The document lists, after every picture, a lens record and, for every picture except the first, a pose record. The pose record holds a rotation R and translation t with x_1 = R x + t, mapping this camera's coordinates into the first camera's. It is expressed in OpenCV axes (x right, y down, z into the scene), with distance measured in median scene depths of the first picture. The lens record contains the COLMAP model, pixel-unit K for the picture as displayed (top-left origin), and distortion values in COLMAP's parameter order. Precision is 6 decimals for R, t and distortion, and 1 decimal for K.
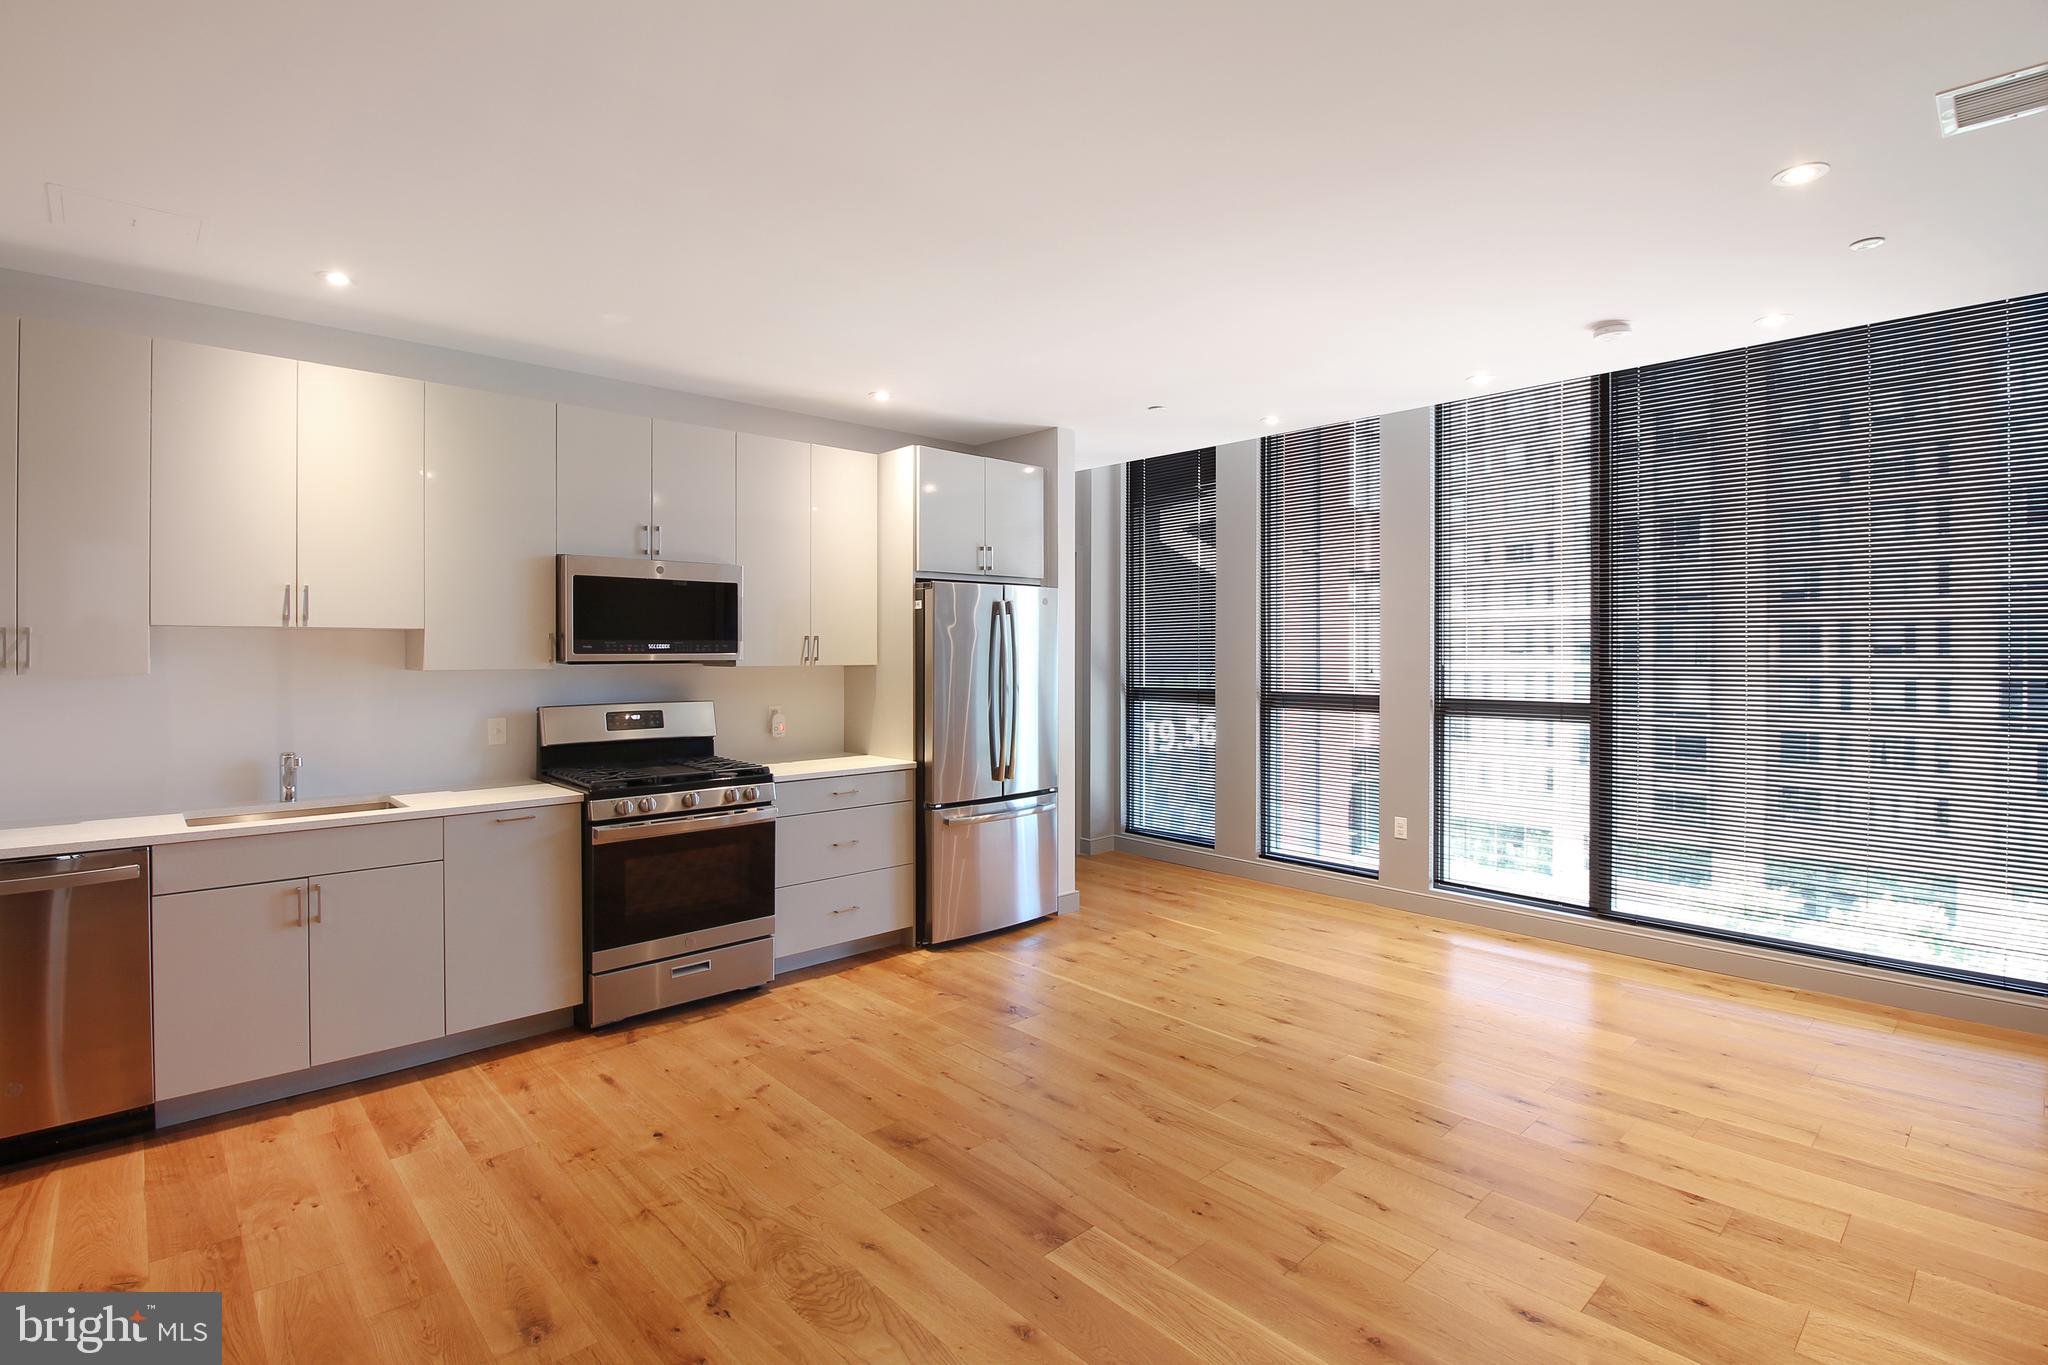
lens RADIAL K [[961.4, 0, 1012.3], [0, 961.4, 652.5], [0, 0, 1]] dist [-0.014457, -0.000916]
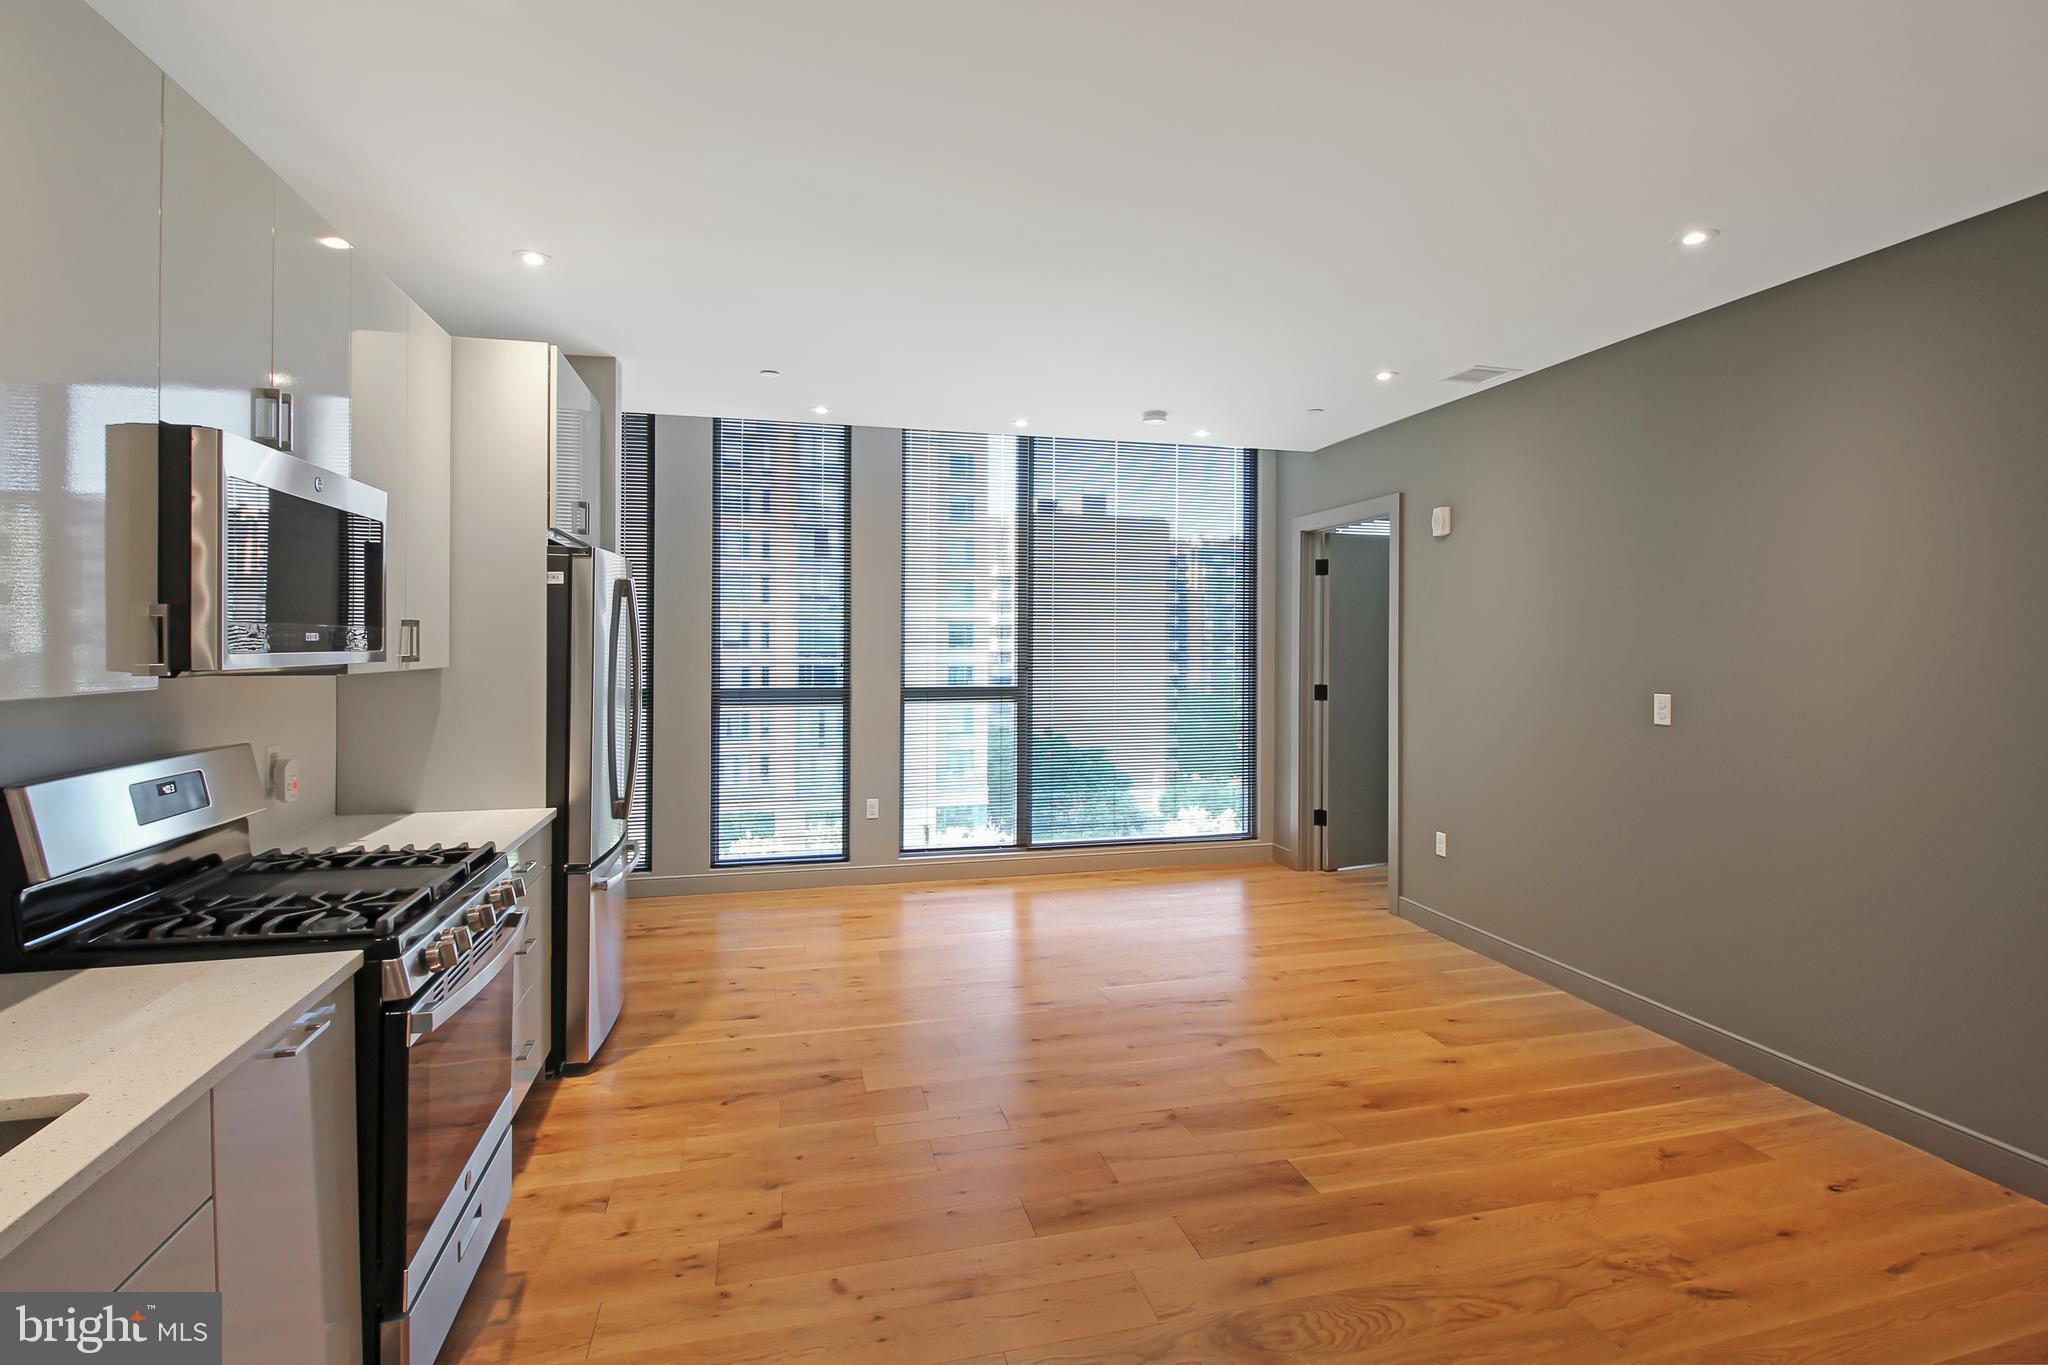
lens RADIAL K [[973.6, 0, 1023.2], [0, 973.6, 646.7], [0, 0, 1]] dist [-0.000166, -0.000782]
pose [[0.474300, -0.000347, 0.880363, -0.615392], [-0.001199, 0.999999, 0.001039, -0.002187], [-0.880362, -0.001548, 0.474299, 0.421272]]
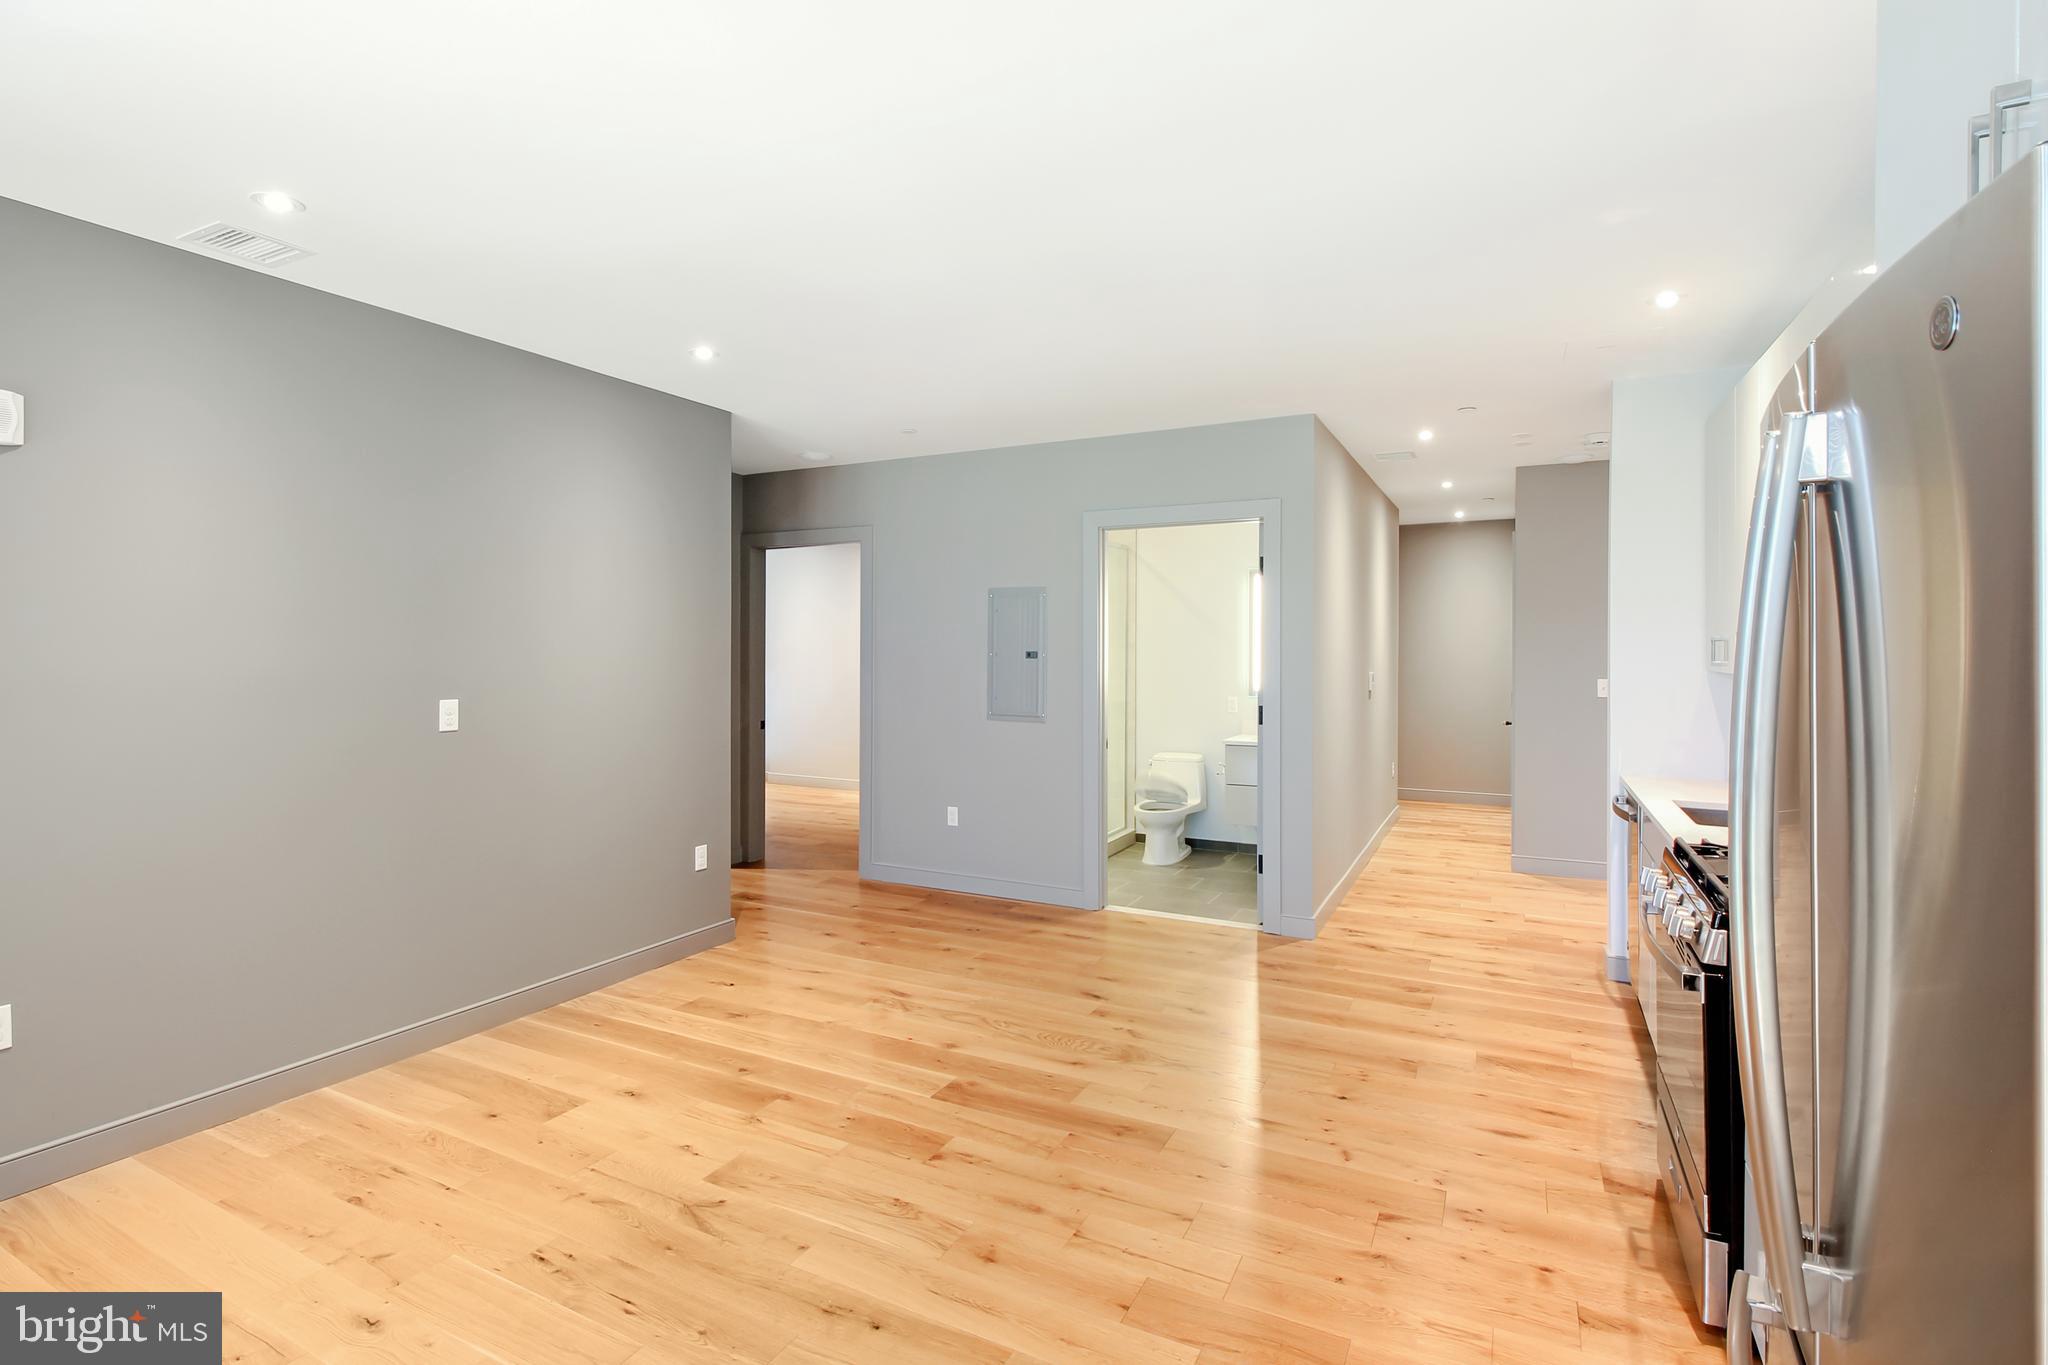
lens RADIAL K [[961.4, 0, 1012.3], [0, 961.4, 652.5], [0, 0, 1]] dist [-0.014457, -0.000916]
pose [[-0.939904, -0.002579, -0.341429, 0.246316], [-0.001622, 0.999994, -0.003090, -0.000090], [0.341435, -0.002350, -0.939902, 1.303888]]
